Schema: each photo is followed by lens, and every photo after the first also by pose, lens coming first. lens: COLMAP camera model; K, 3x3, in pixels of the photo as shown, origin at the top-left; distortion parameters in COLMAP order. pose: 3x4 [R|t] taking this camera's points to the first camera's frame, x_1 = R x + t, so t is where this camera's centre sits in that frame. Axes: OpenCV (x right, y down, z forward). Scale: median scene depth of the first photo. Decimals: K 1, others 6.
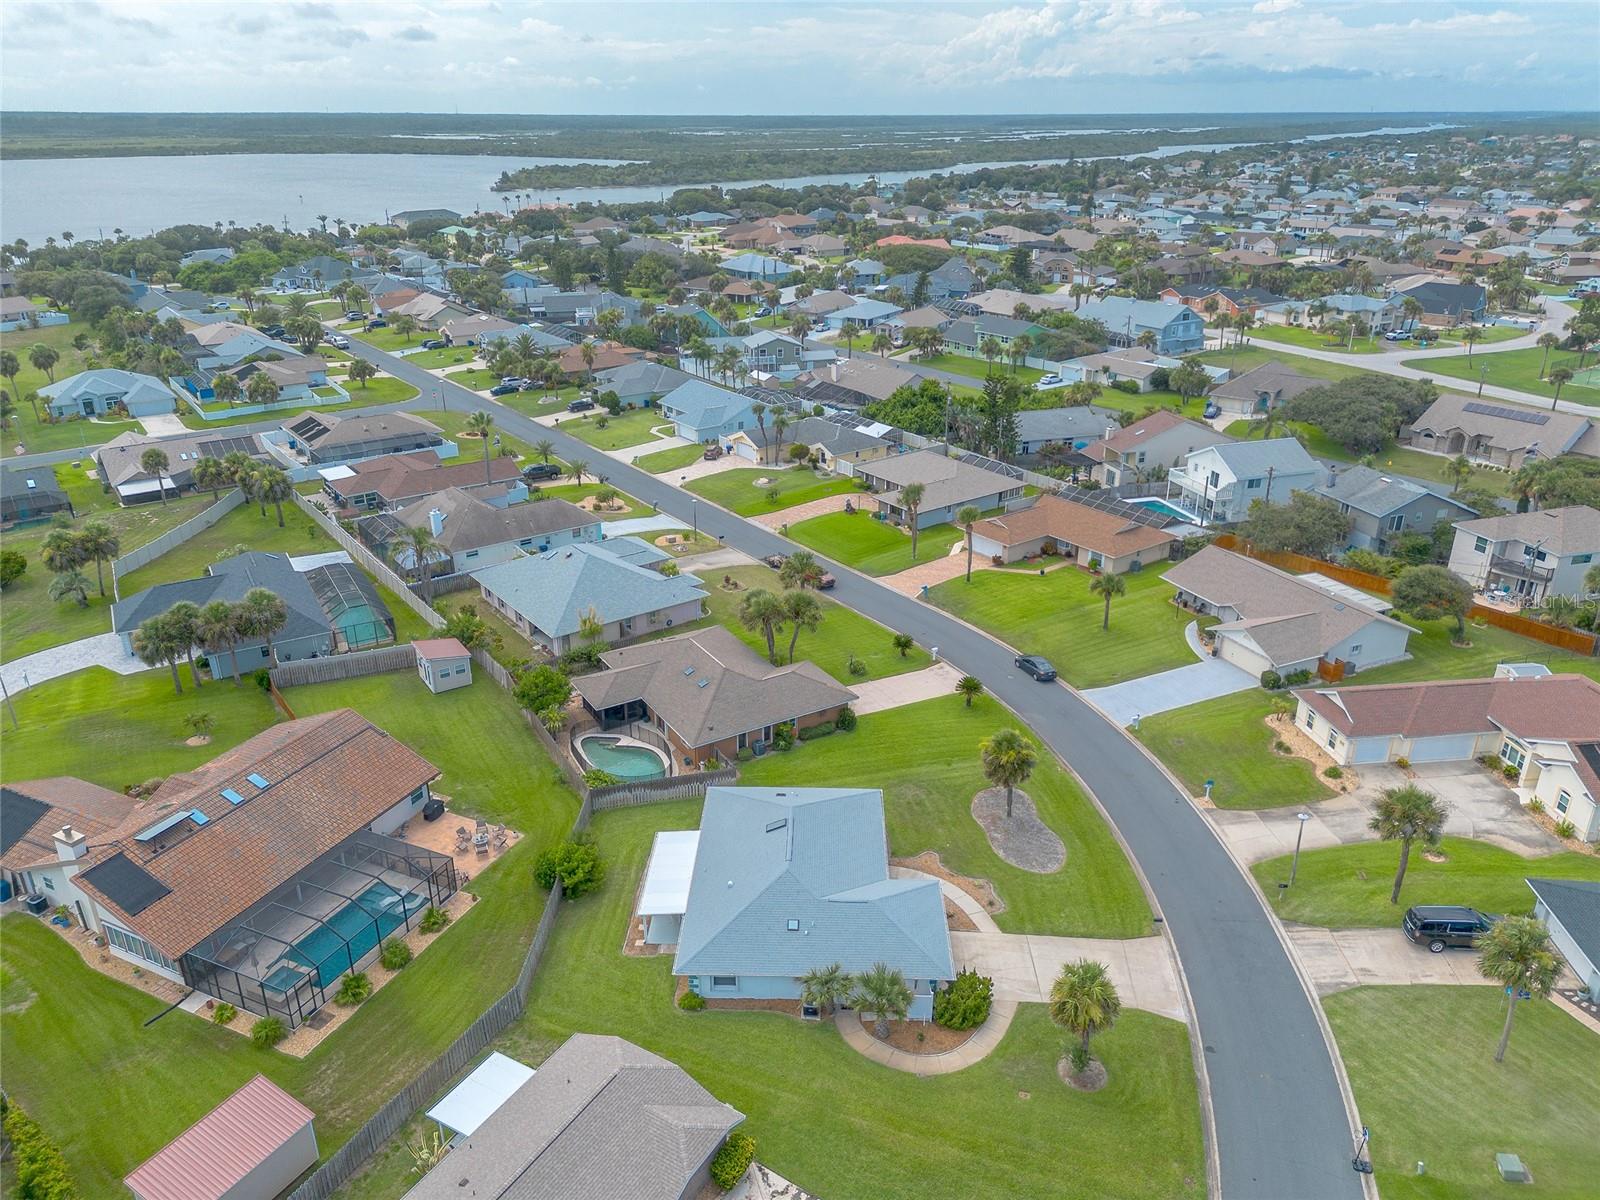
lens RADIAL K [[1125.2, 0, 797.5], [0, 1125.2, 603.3], [0, 0, 1]] dist [0.073442, -0.069393]
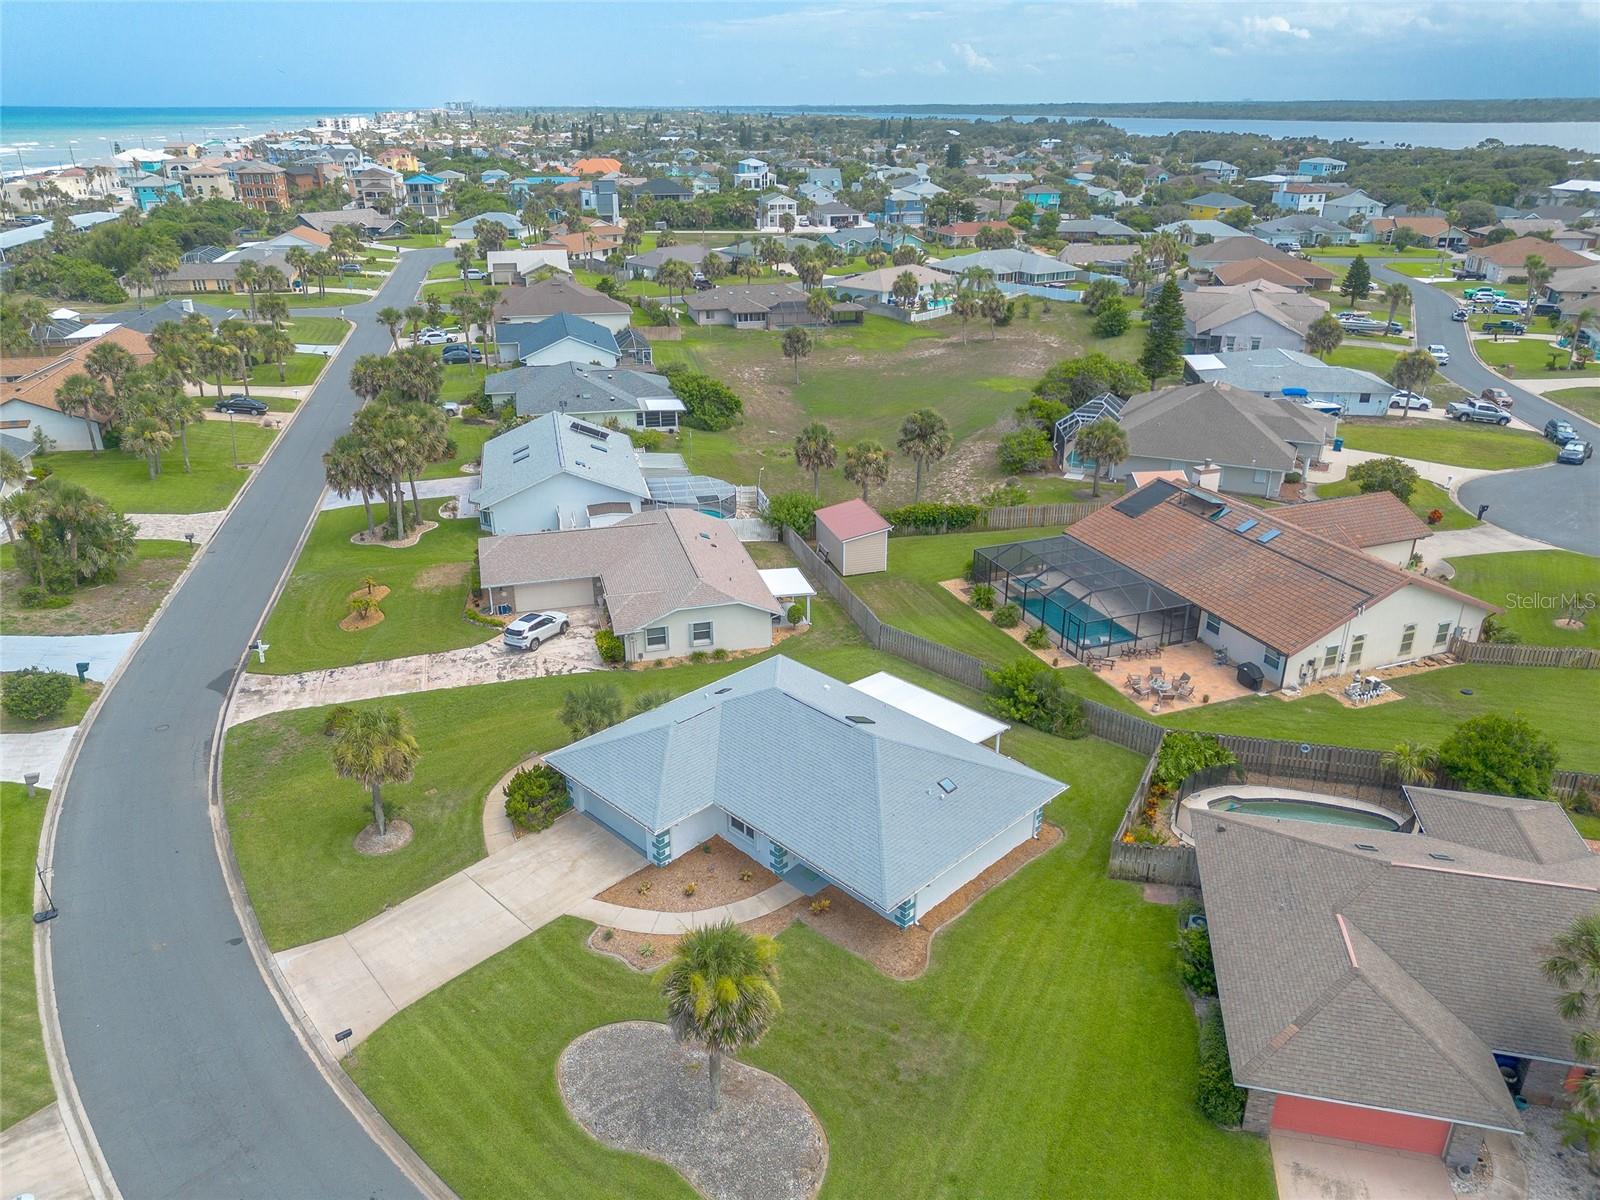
lens RADIAL K [[1125.2, 0, 795.8], [0, 1125.2, 607.9], [0, 0, 1]] dist [0.073442, -0.069393]
pose [[-0.692683, 0.294229, -0.658498, 0.285373], [-0.282360, 0.729505, 0.622974, -0.180571], [0.663674, 0.617456, -0.422237, 0.758136]]
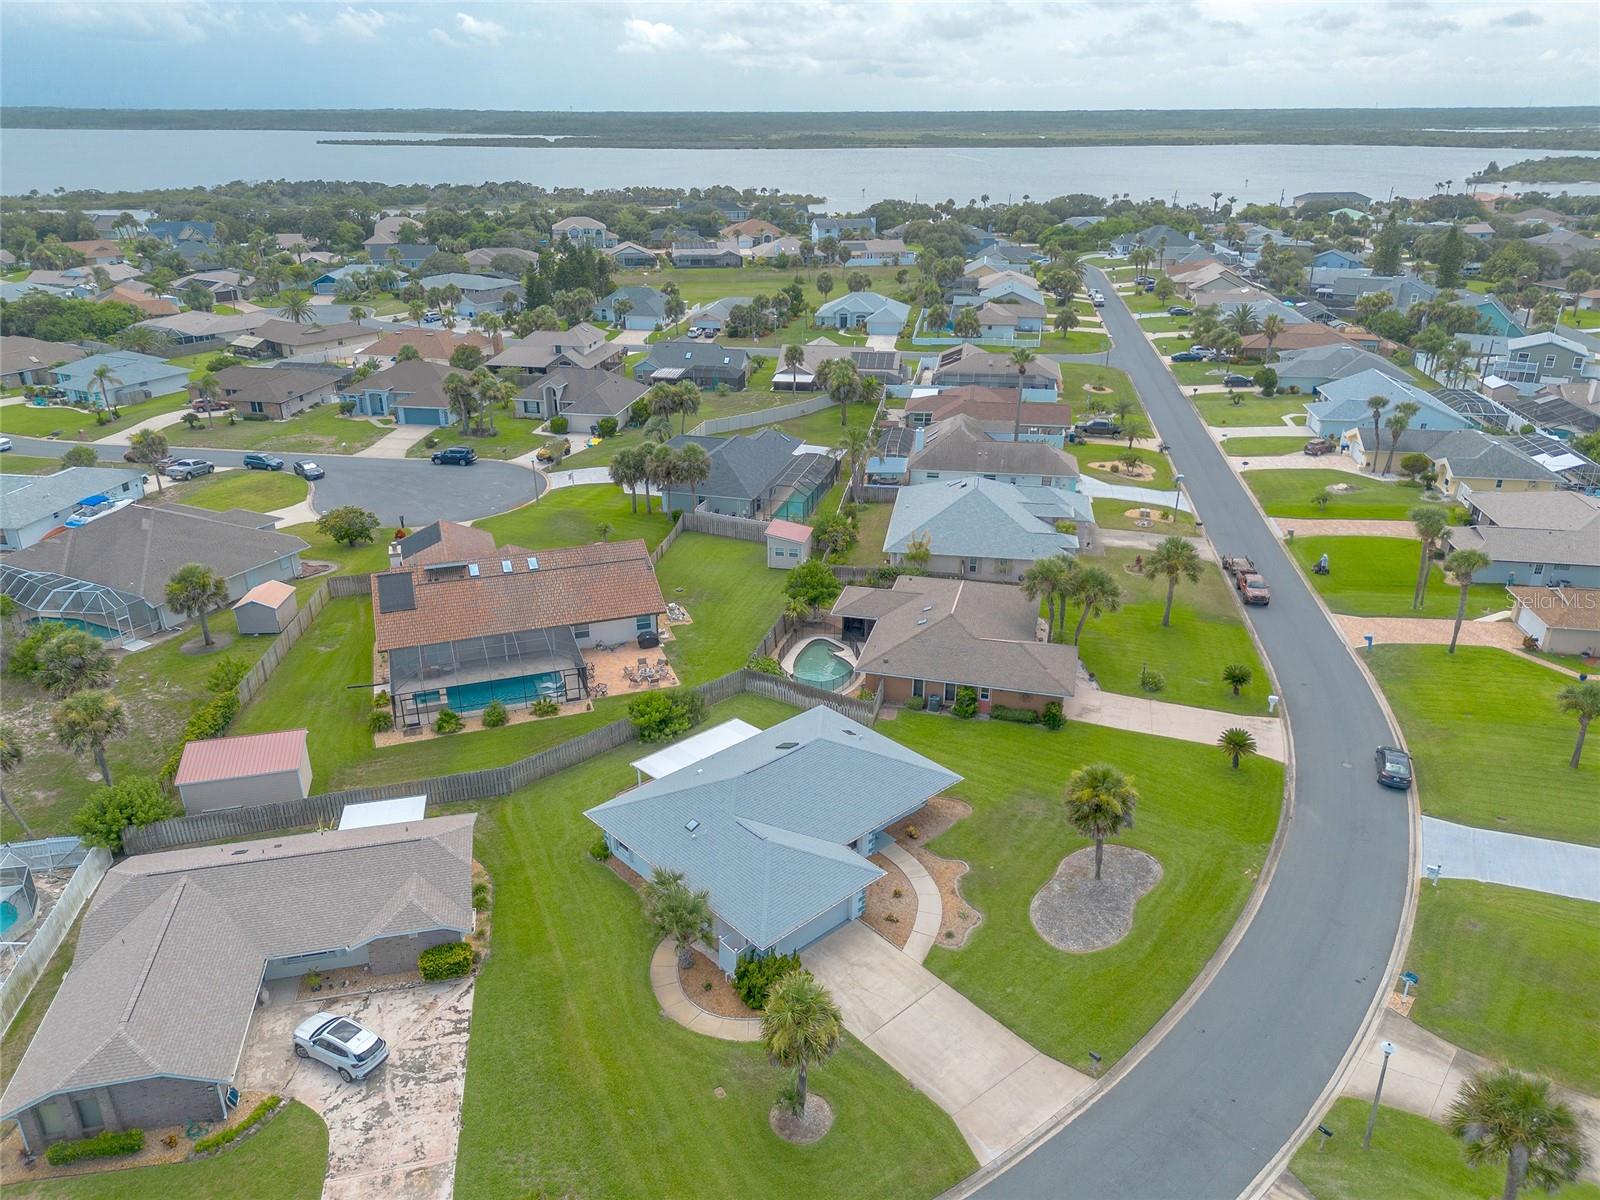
lens RADIAL K [[1125.2, 0, 796.3], [0, 1125.2, 605.7], [0, 0, 1]] dist [0.073442, -0.069393]
pose [[0.696368, 0.286820, -0.657880, 0.348024], [-0.283809, 0.952003, 0.114637, -0.013751], [0.659184, 0.106883, 0.744347, 0.184128]]
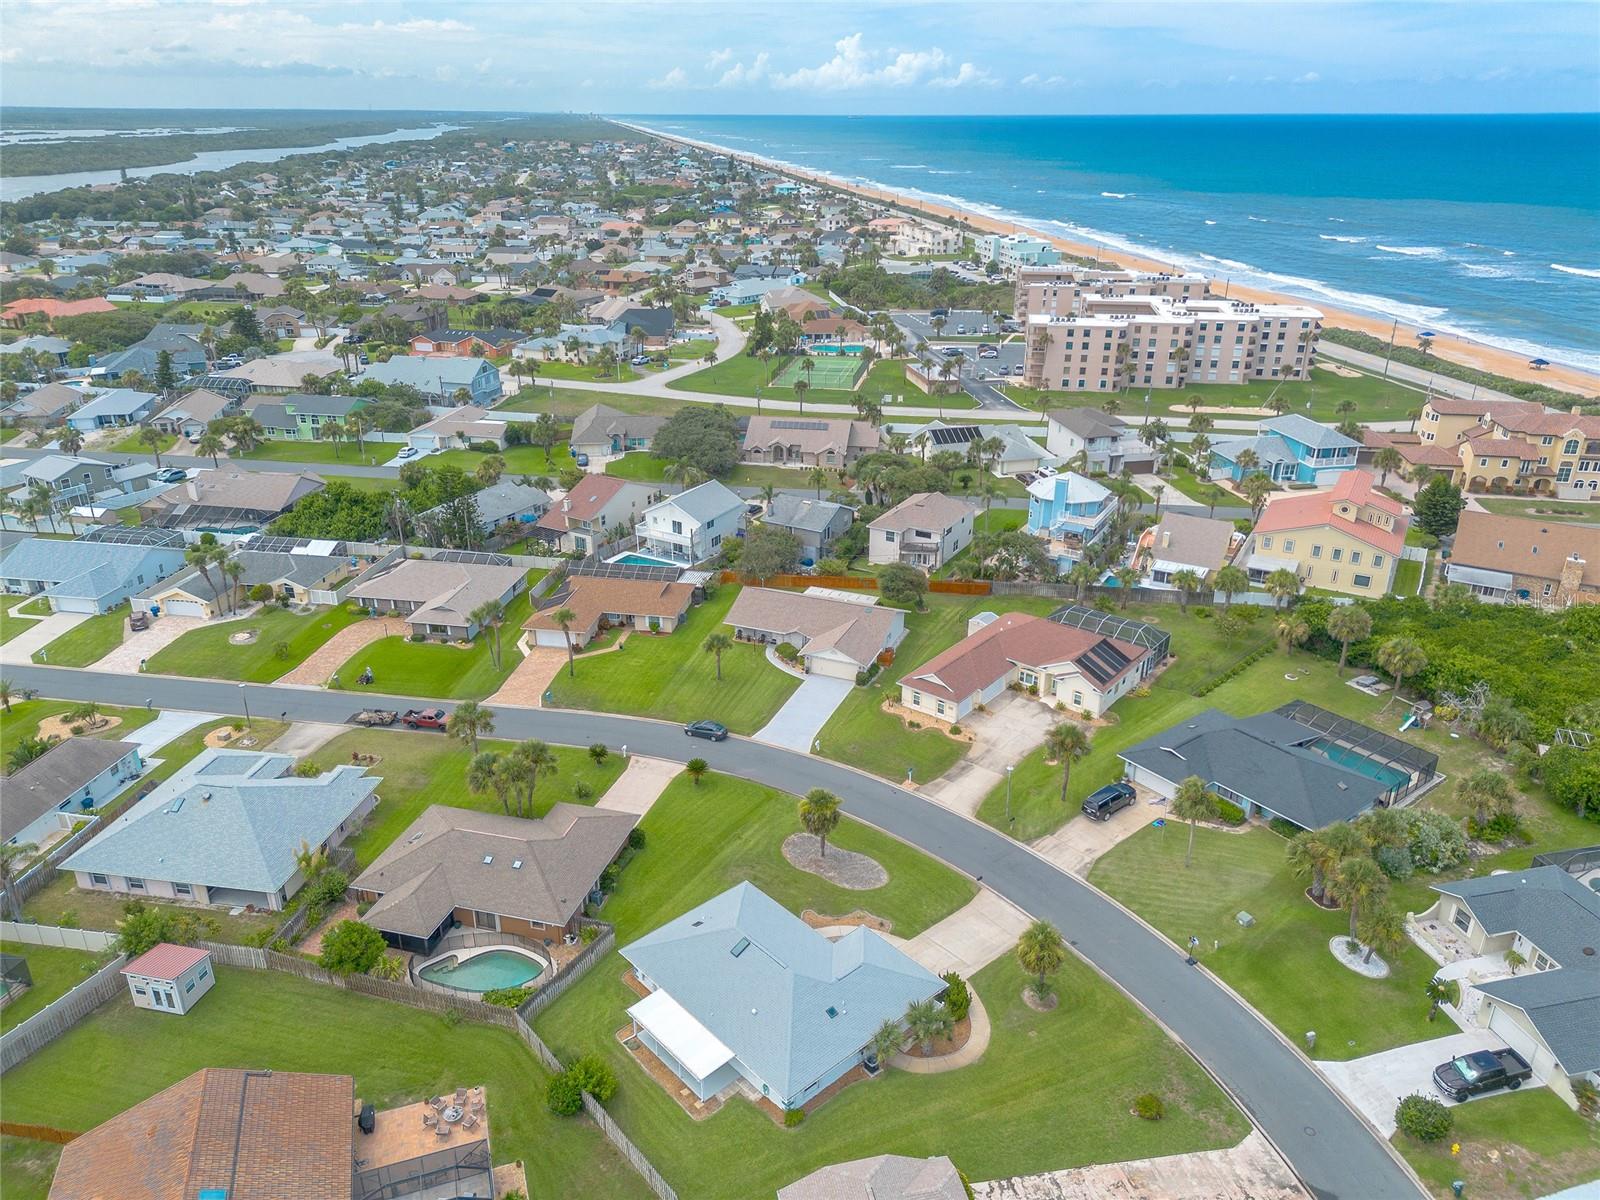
lens RADIAL K [[1125.2, 0, 799.3], [0, 1125.2, 603.2], [0, 0, 1]] dist [0.073442, -0.069393]
pose [[0.720703, -0.272264, 0.637542, -0.372987], [0.270500, 0.957195, 0.102989, -0.143665], [-0.638293, 0.098231, 0.763501, 0.037975]]
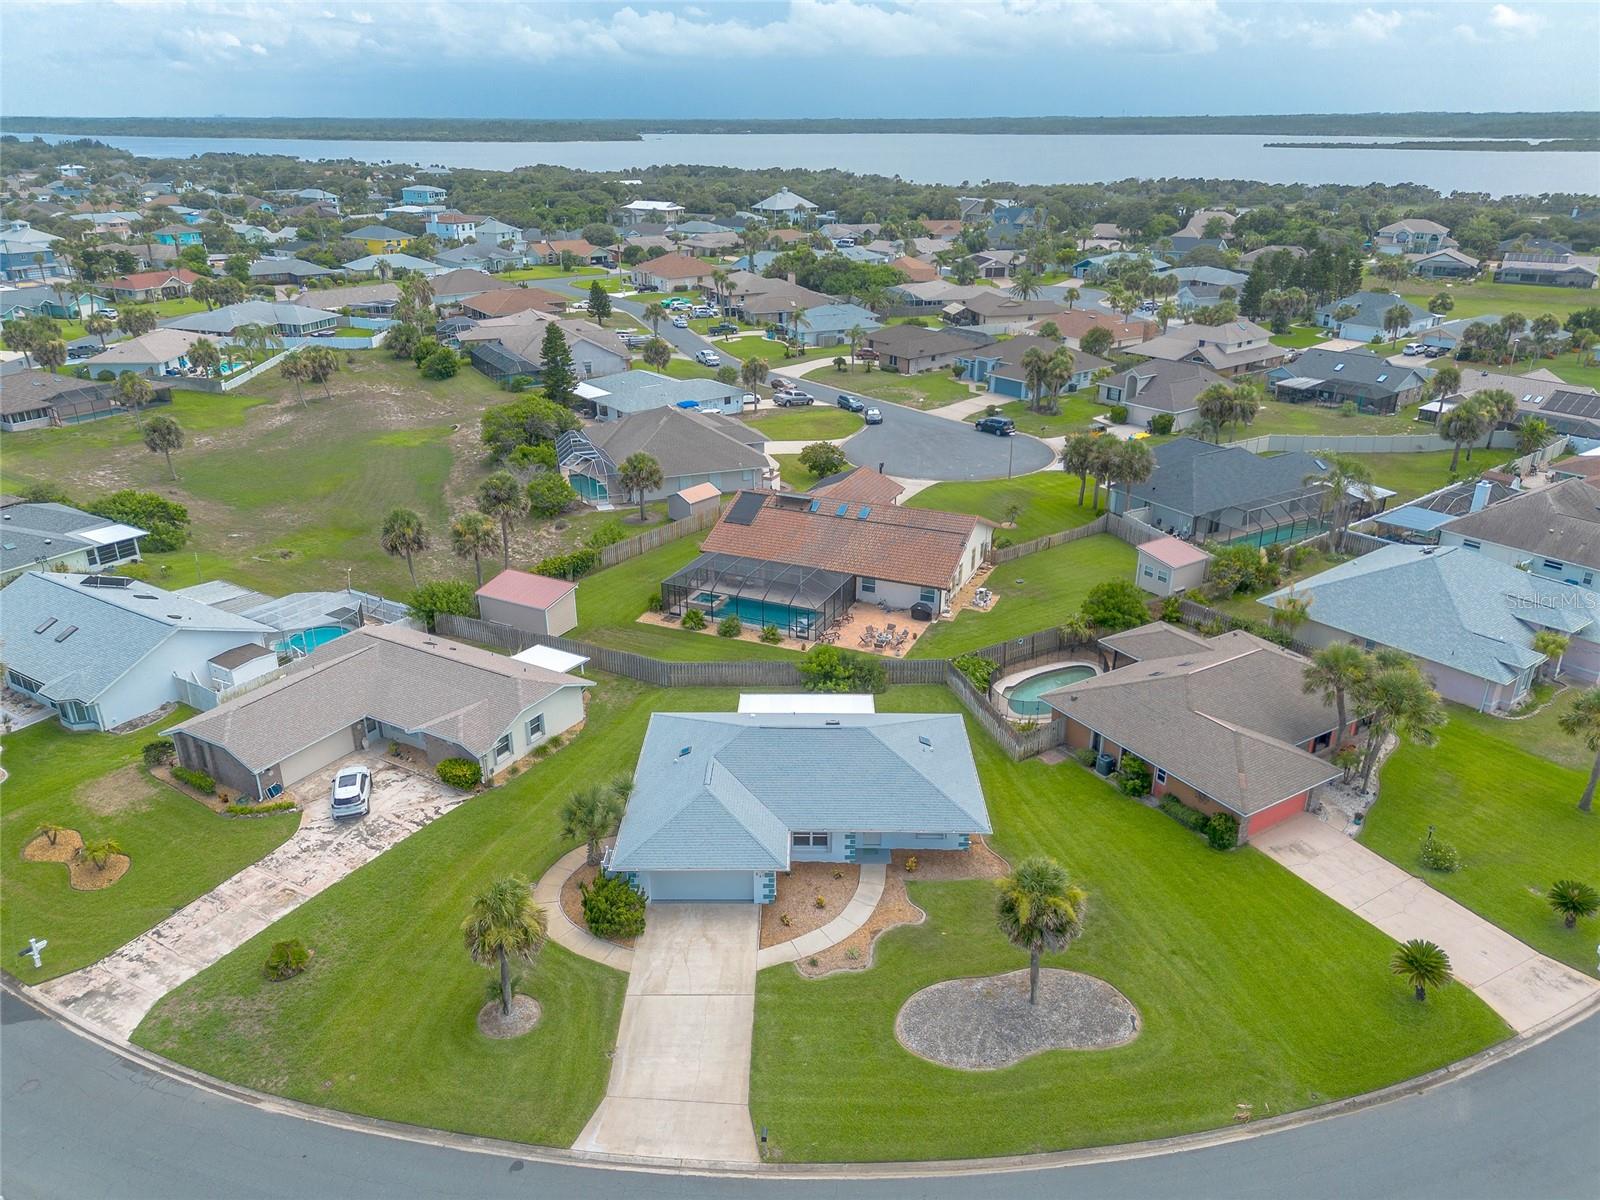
lens RADIAL K [[1125.2, 0, 799.2], [0, 1125.2, 609.7], [0, 0, 1]] dist [0.073442, -0.069393]
pose [[0.015855, 0.397366, -0.917523, 0.460045], [-0.393308, 0.846142, 0.359655, -0.111735], [0.919270, 0.355167, 0.169703, 0.489501]]
